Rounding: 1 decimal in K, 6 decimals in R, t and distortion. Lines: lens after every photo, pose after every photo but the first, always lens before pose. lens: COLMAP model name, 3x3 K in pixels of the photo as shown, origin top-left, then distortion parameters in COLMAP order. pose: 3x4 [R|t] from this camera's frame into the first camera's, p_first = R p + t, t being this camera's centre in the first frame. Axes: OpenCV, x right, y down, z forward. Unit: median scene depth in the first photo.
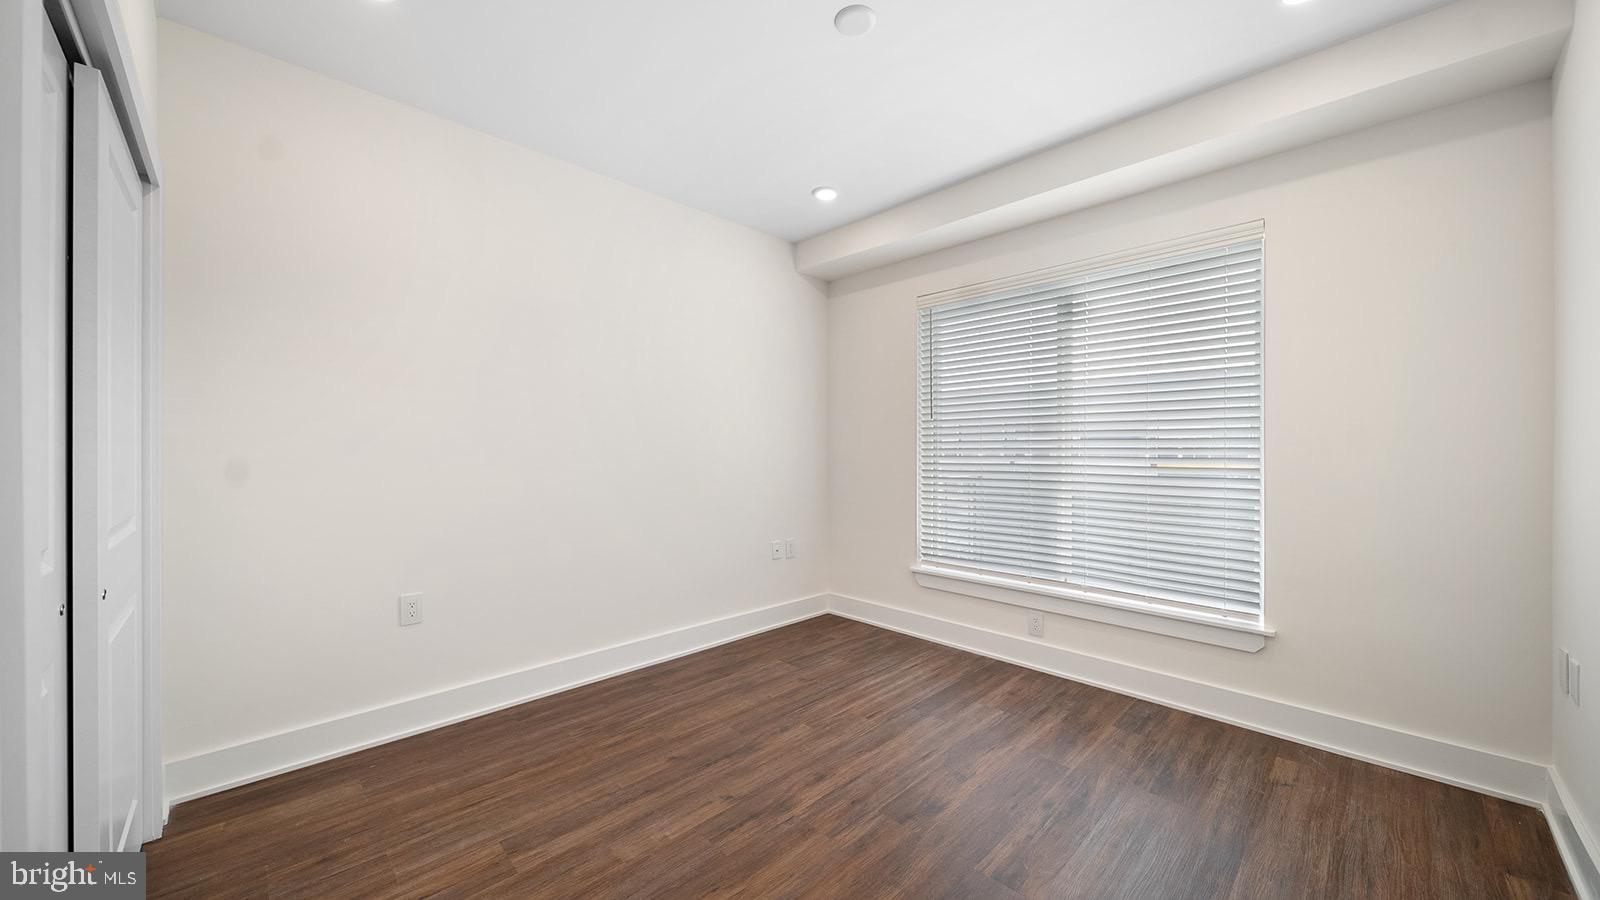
lens RADIAL K [[575.9, 0, 801.0], [0, 575.9, 445.9], [0, 0, 1]] dist [0.001096, 0.000091]
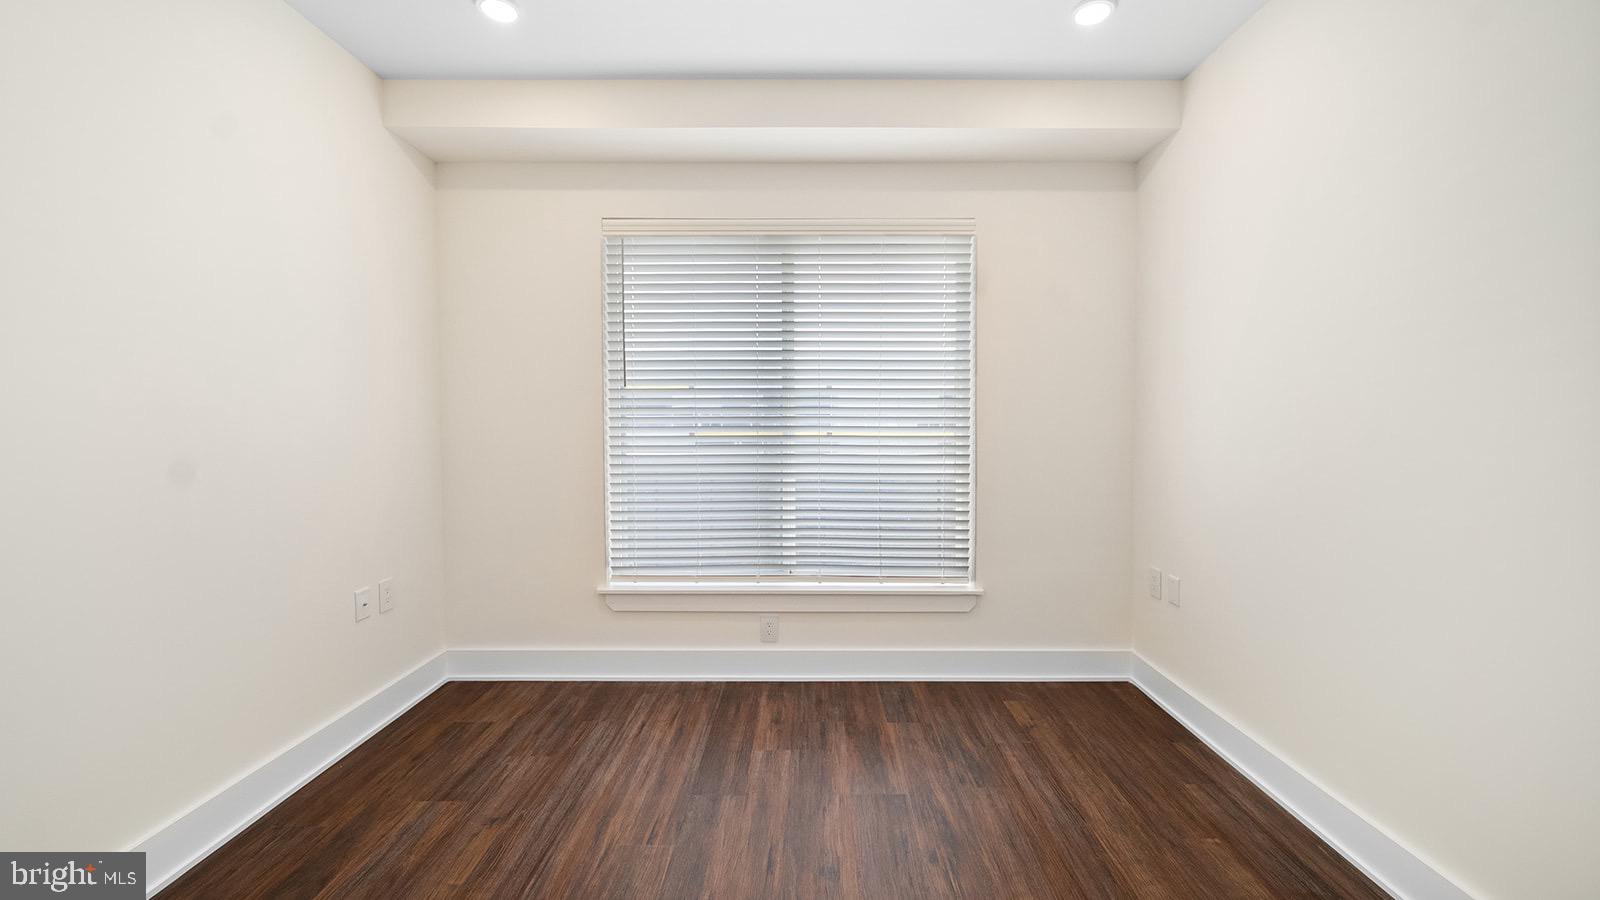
lens RADIAL K [[599.6, 0, 784.0], [0, 599.6, 430.2], [0, 0, 1]] dist [0.000221, -0.000235]
pose [[0.698872, -0.014049, 0.715109, -0.221156], [-0.006204, 0.999650, 0.025702, -0.013901], [-0.715220, -0.022399, 0.698540, 0.360184]]
